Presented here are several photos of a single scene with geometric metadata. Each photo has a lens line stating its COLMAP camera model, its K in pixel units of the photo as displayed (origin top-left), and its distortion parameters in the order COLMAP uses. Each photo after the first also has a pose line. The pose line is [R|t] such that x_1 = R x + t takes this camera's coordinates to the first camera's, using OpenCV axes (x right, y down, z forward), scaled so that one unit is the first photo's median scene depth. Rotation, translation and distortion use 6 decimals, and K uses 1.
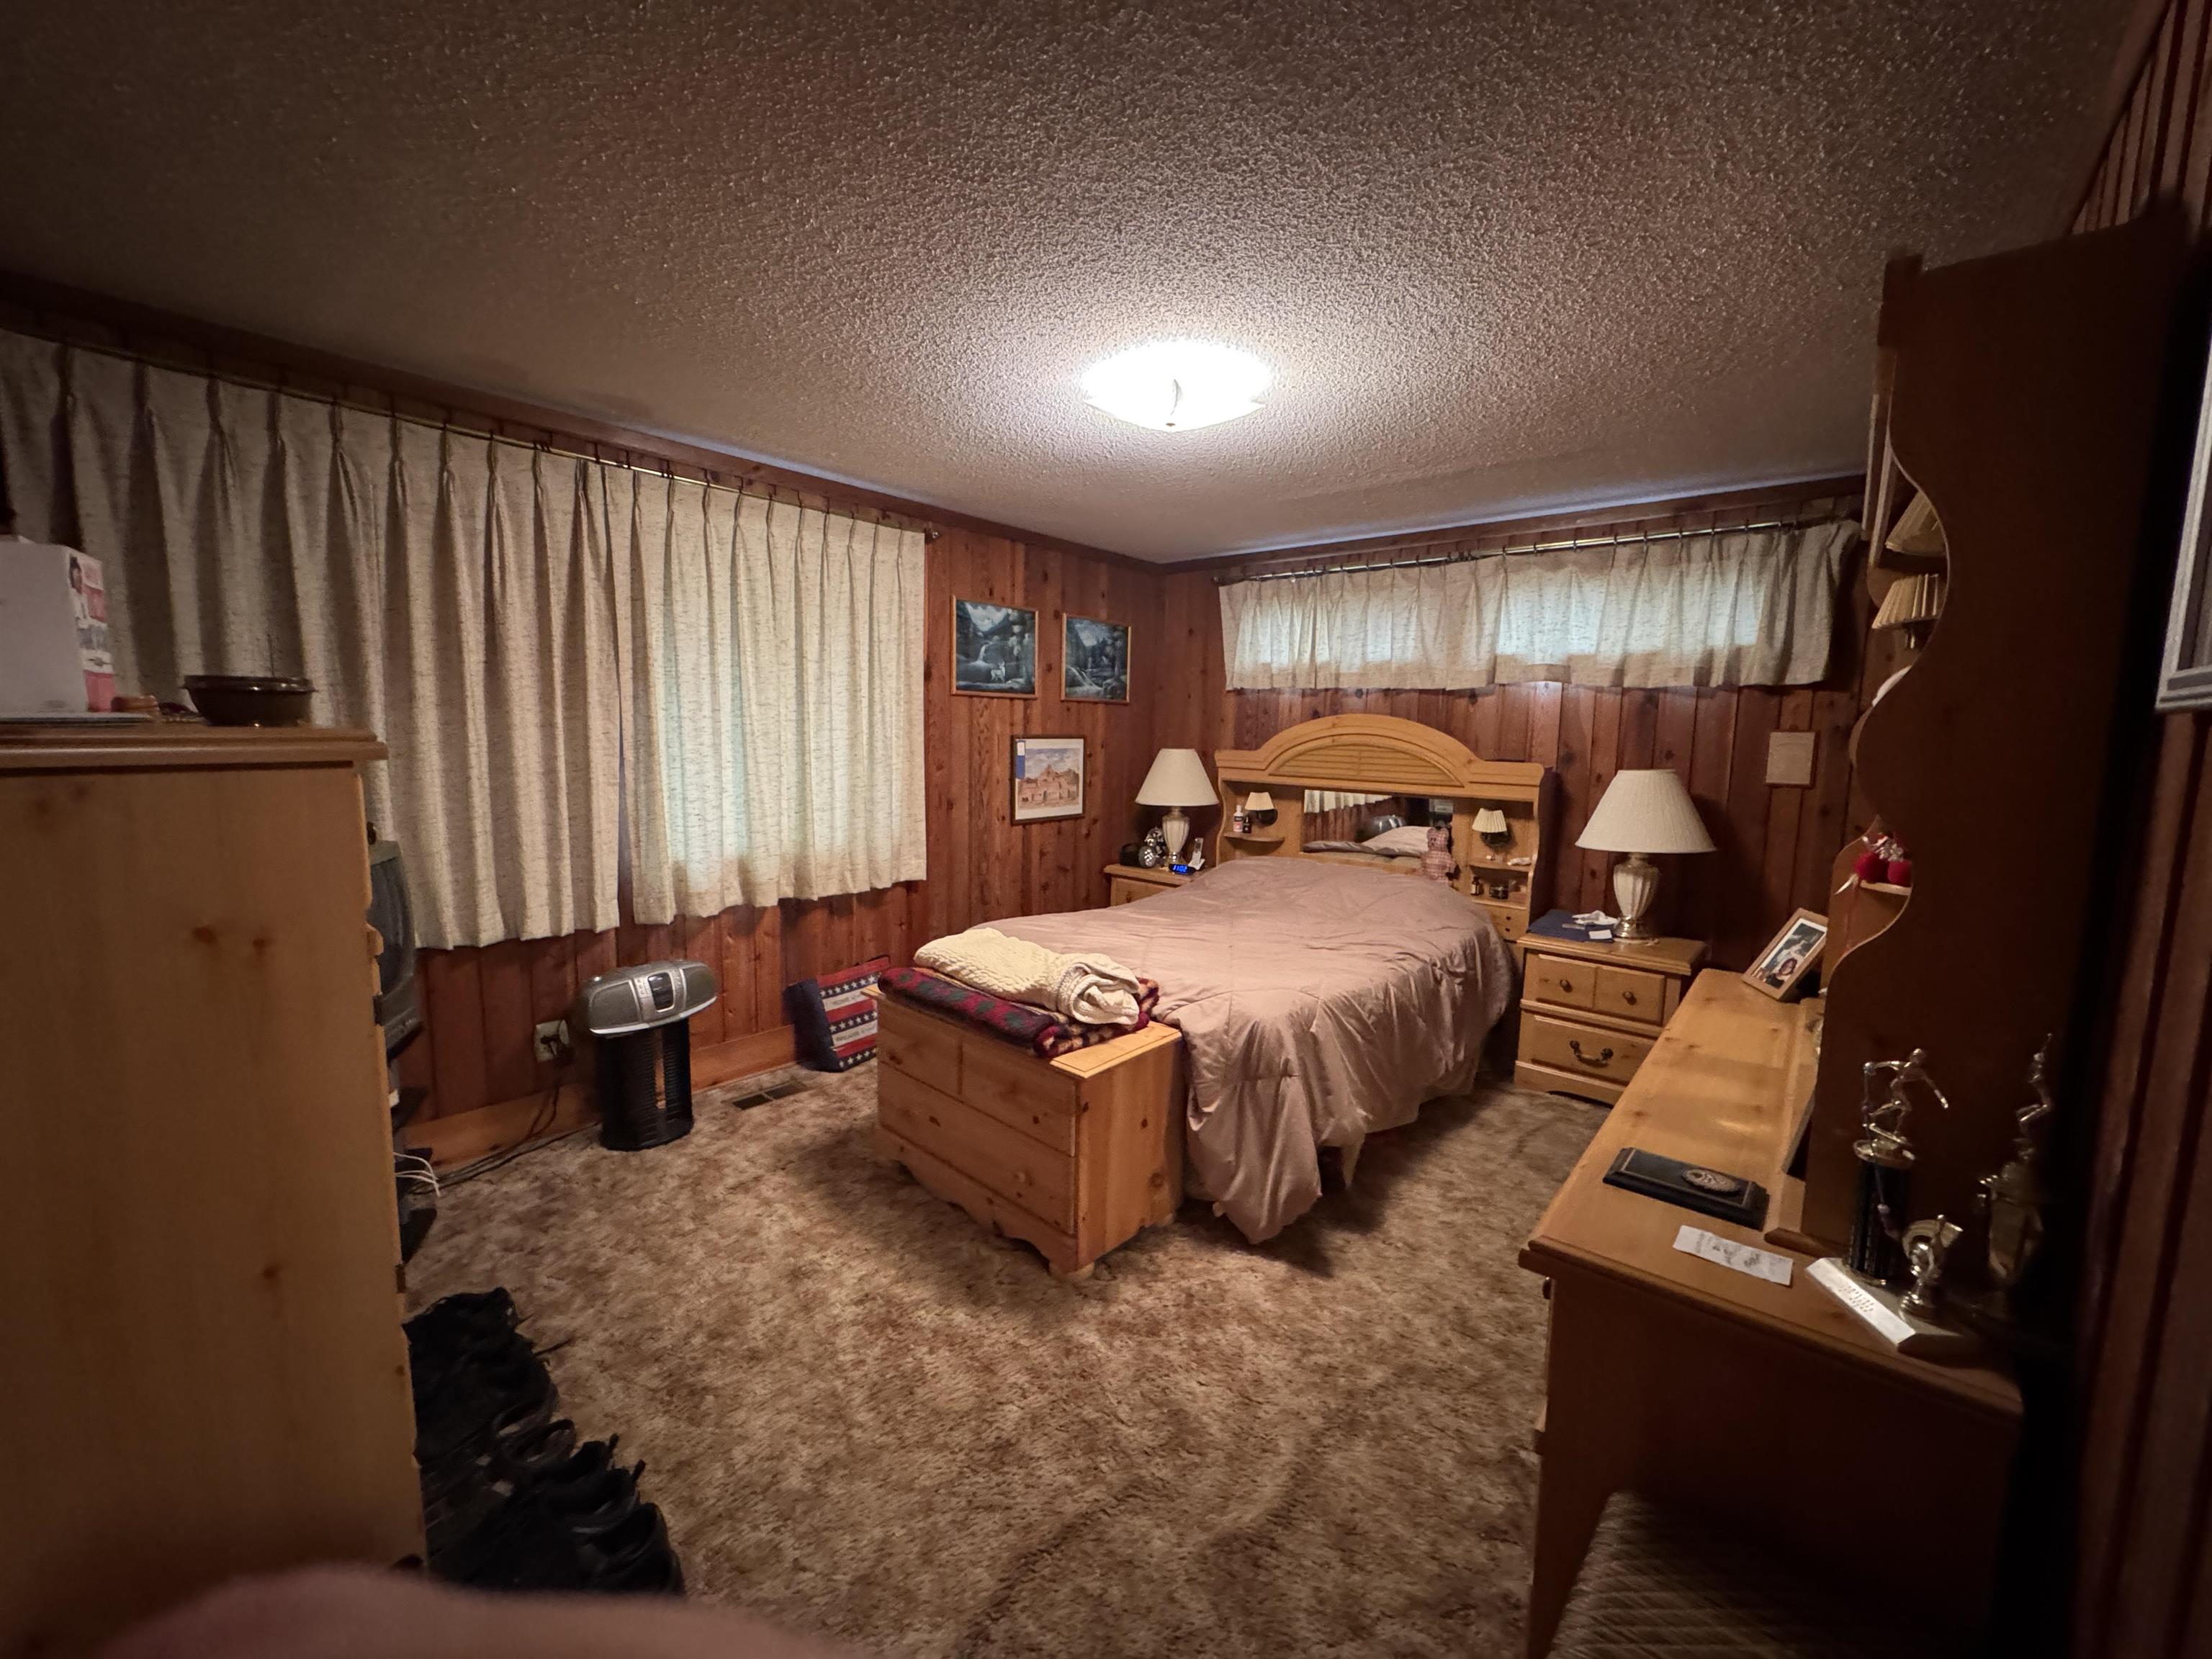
lens RADIAL K [[879.6, 0, 1105.6], [0, 879.6, 829.2], [0, 0, 1]] dist [-0.001813, -0.000139]
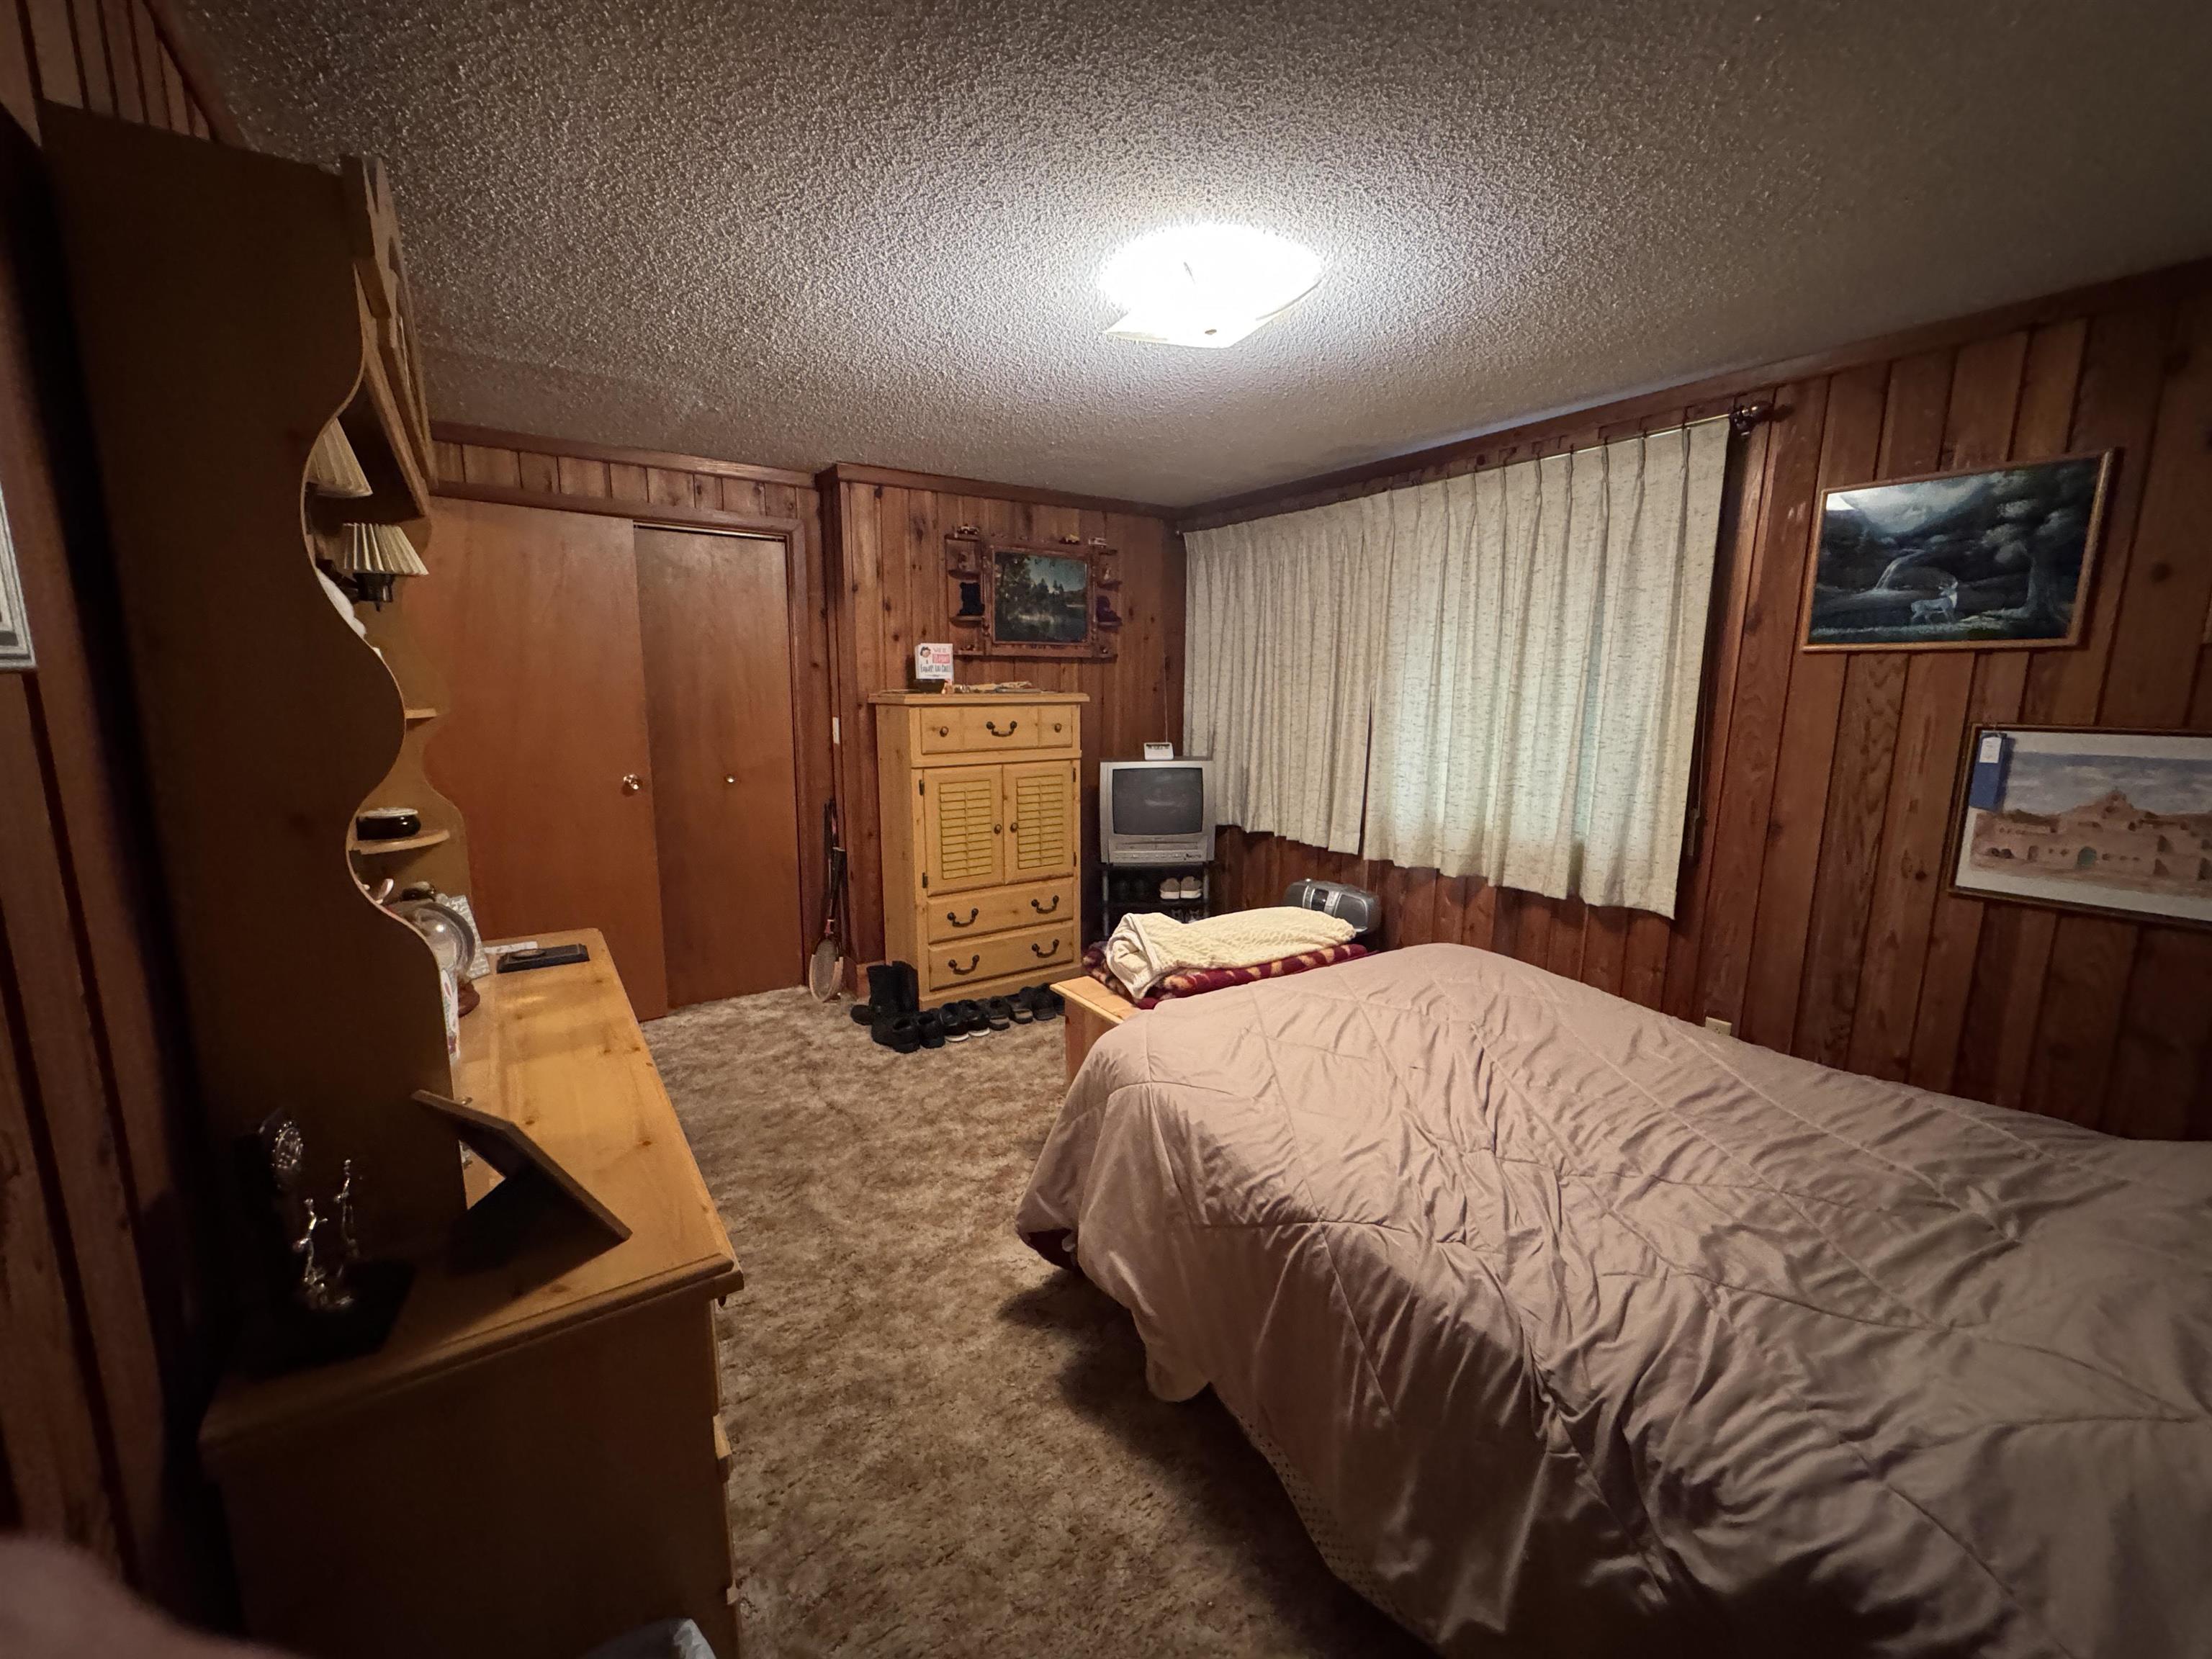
lens RADIAL K [[879.6, 0, 1104.8], [0, 879.6, 833.3], [0, 0, 1]] dist [-0.001813, -0.000139]
pose [[-0.268758, 0.138972, -0.953130, 0.706748], [-0.126906, 0.975802, 0.178061, -0.094693], [0.954811, 0.168813, -0.244618, 0.872282]]
